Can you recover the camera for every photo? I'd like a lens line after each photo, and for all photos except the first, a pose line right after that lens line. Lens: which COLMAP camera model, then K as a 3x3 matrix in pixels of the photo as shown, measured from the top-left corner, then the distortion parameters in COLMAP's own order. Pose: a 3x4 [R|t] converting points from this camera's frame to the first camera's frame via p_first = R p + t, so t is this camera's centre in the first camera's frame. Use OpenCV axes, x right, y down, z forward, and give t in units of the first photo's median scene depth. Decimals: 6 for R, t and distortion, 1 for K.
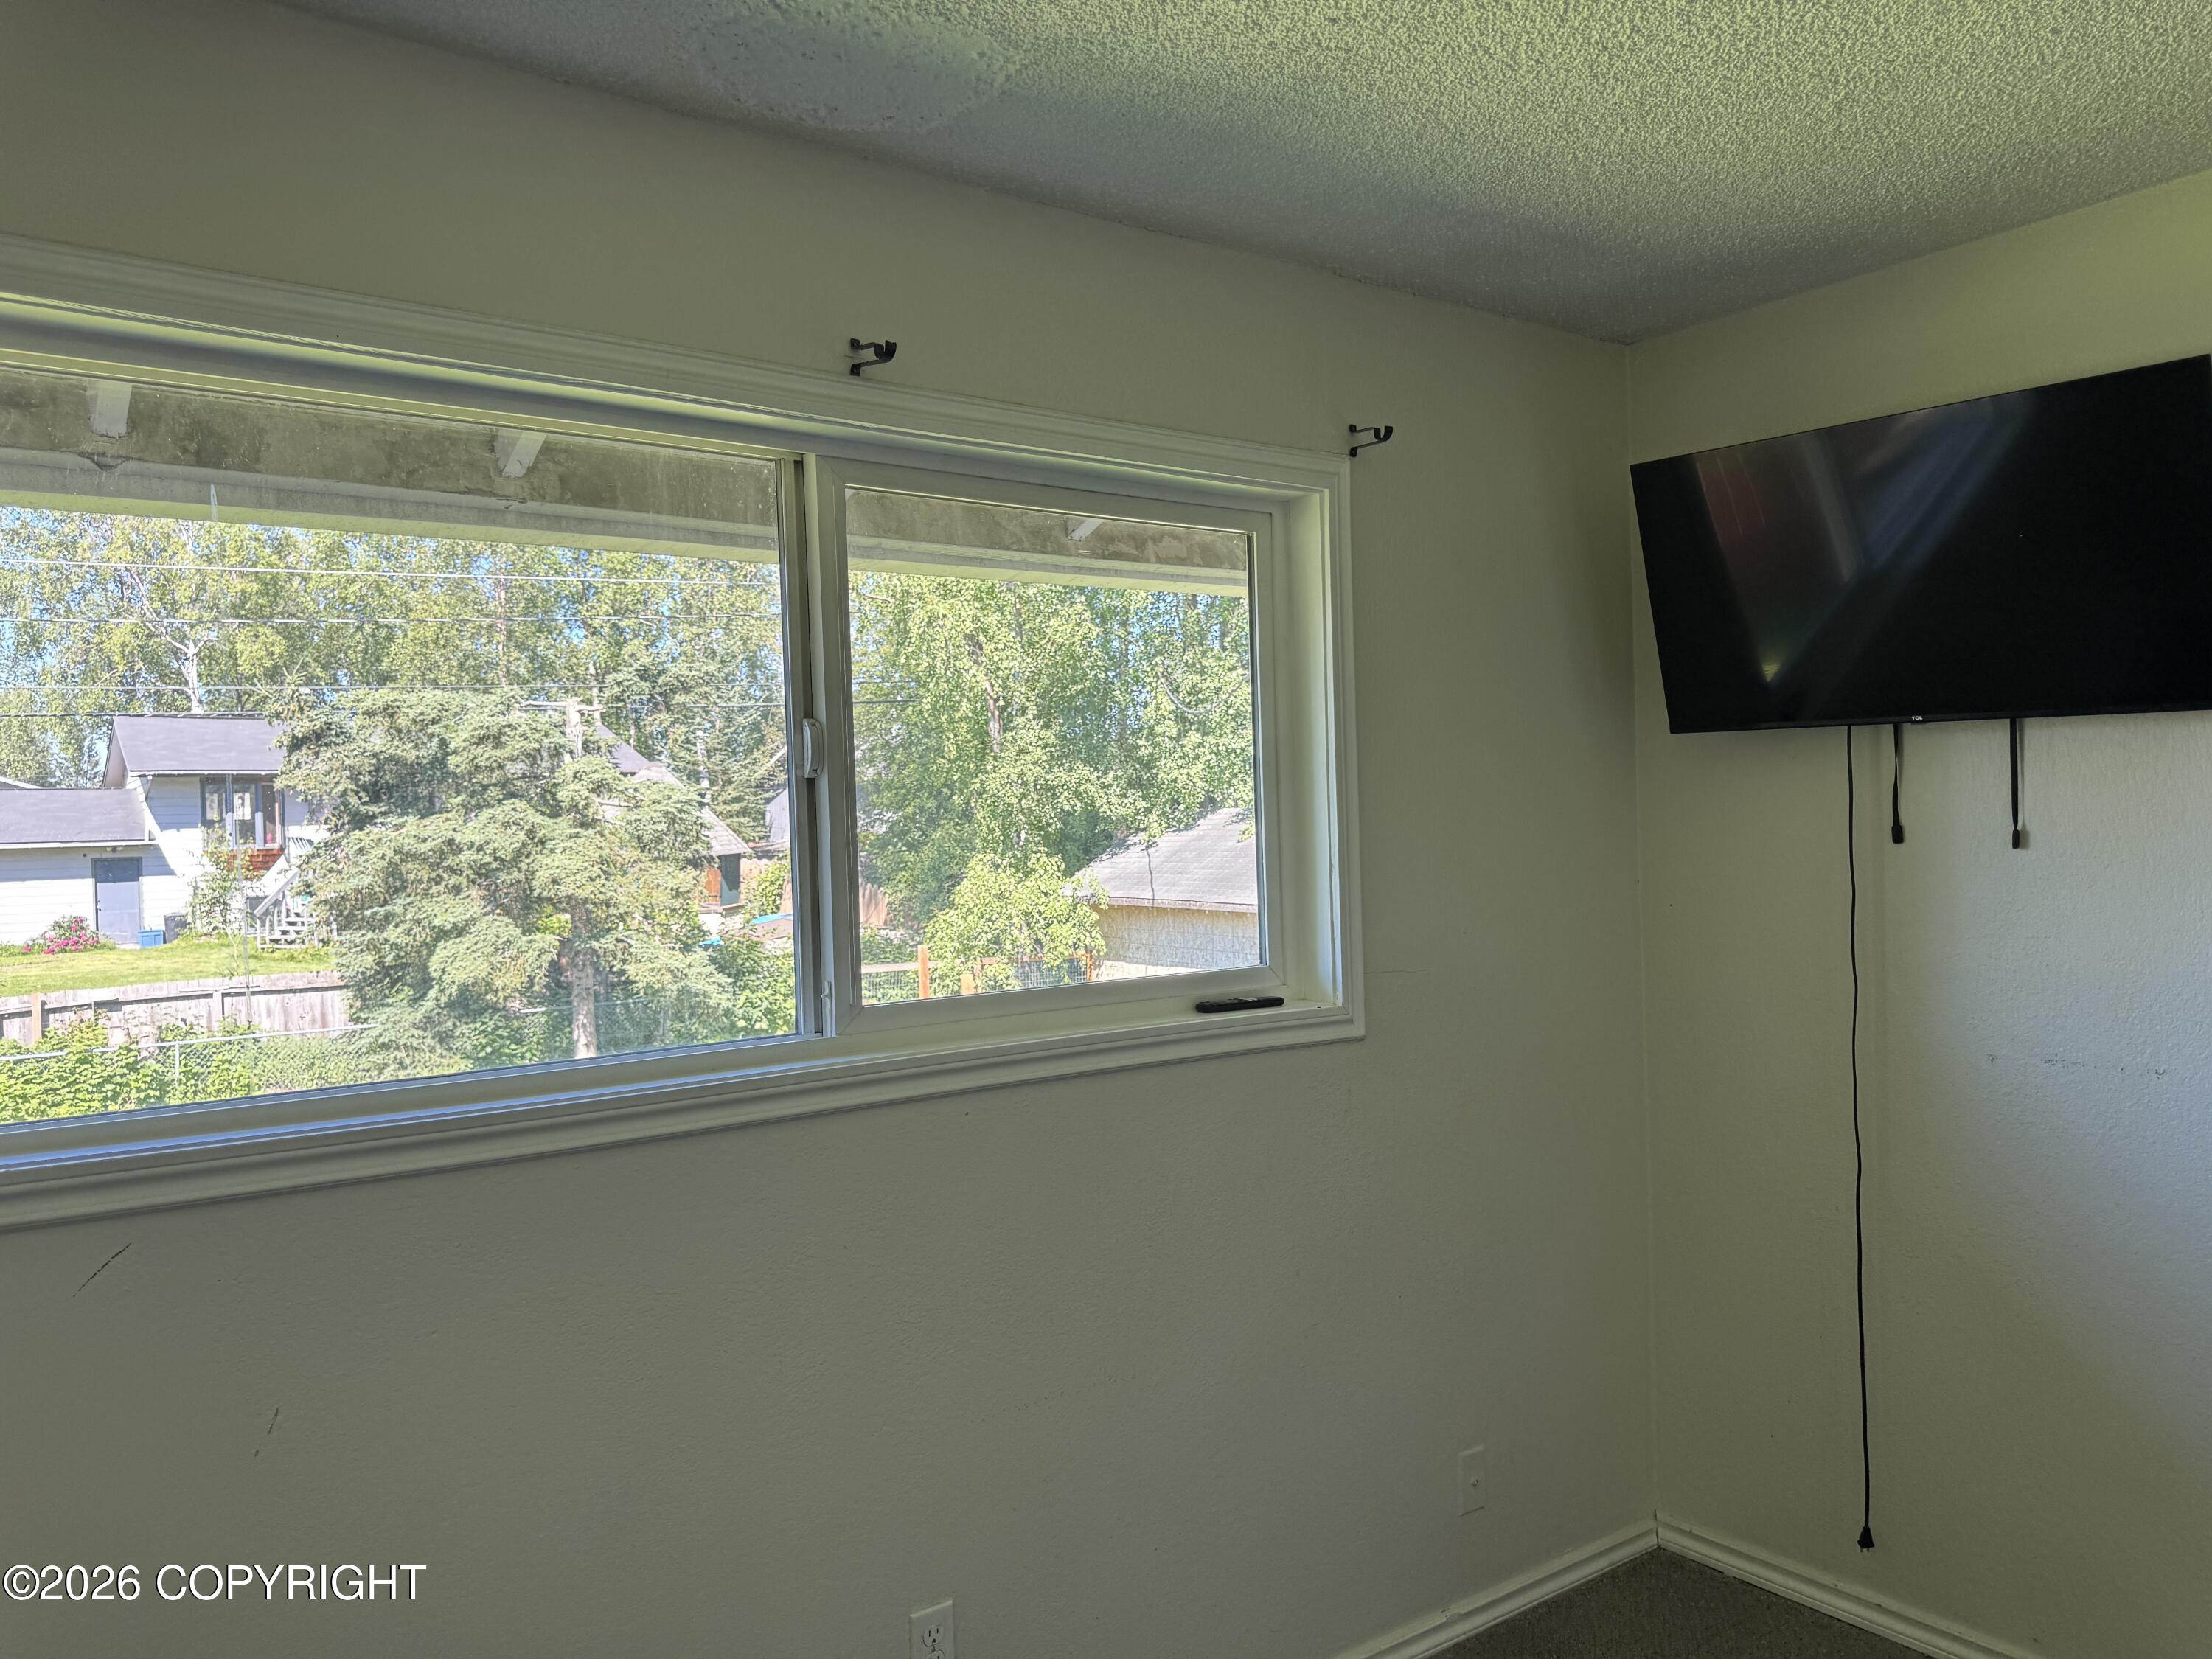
lens RADIAL K [[1578.7, 0, 1108.0], [0, 1578.7, 840.2], [0, 0, 1]] dist [0.055335, -0.058857]
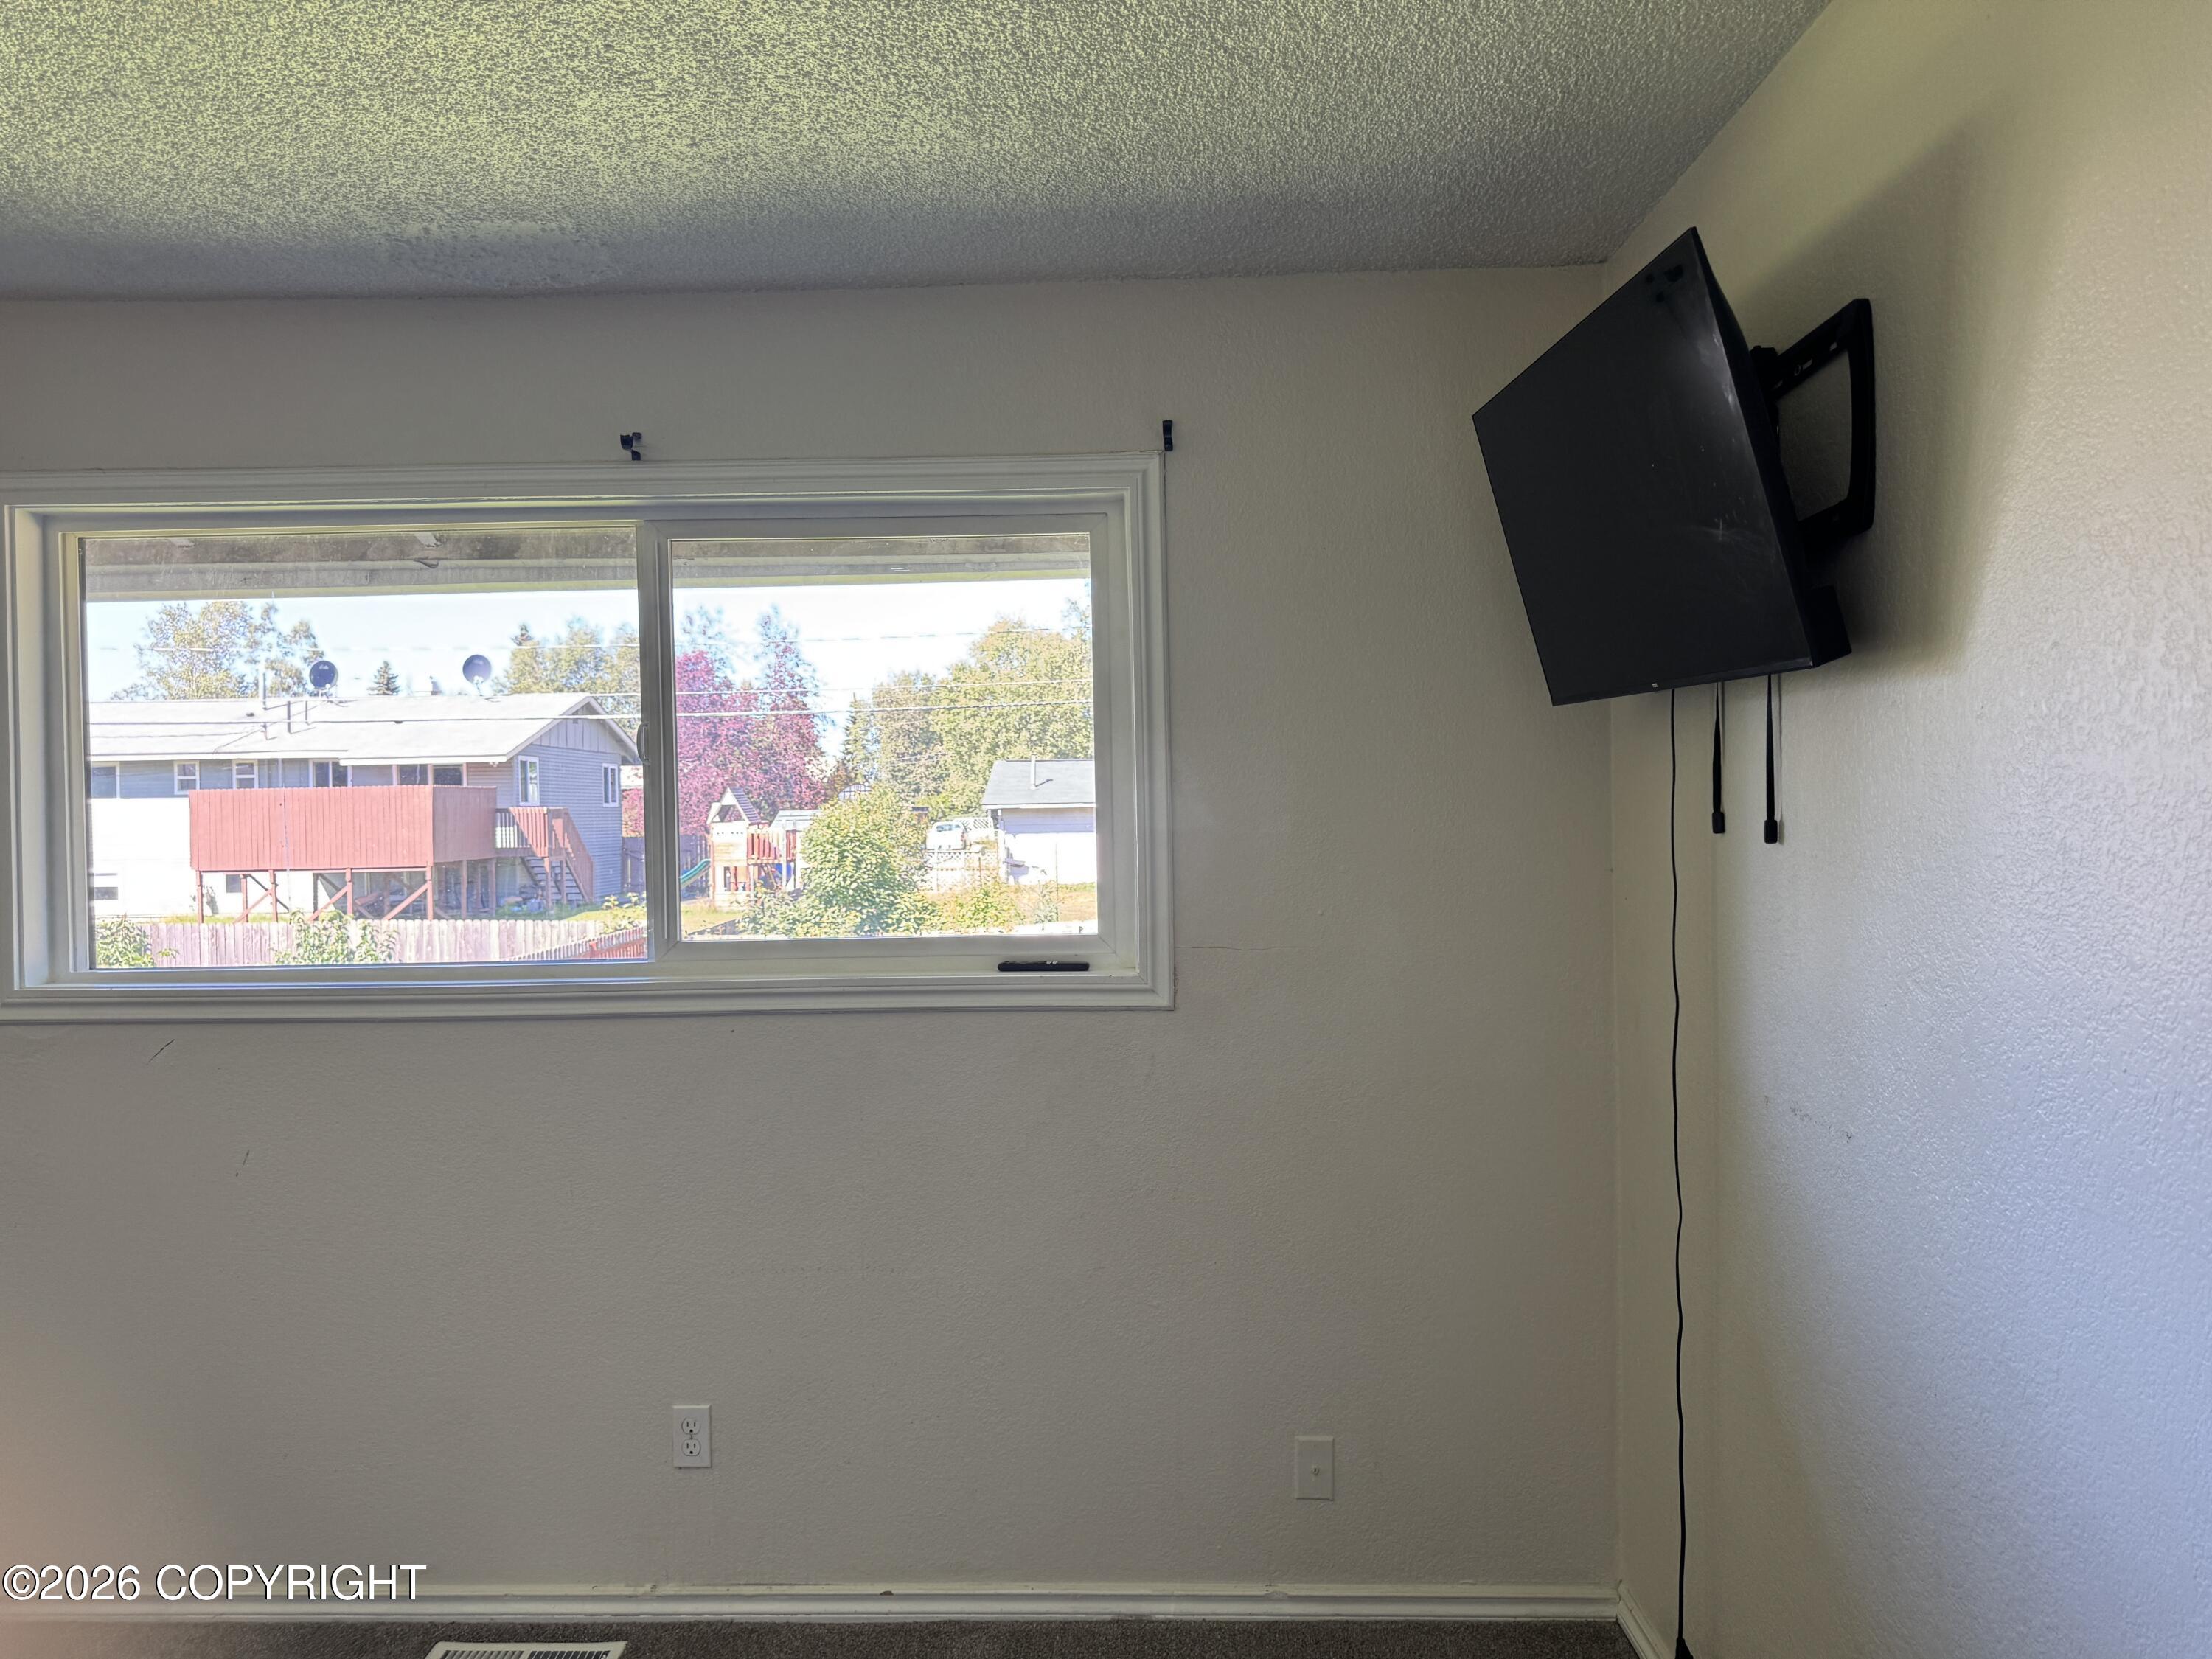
lens RADIAL K [[1578.7, 0, 1108.0], [0, 1578.7, 840.2], [0, 0, 1]] dist [0.055335, -0.058857]
pose [[0.794112, 0.023976, -0.607298, 0.785332], [-0.013648, 0.999673, 0.021620, -0.008359], [0.607618, -0.008880, 0.794180, 0.154251]]
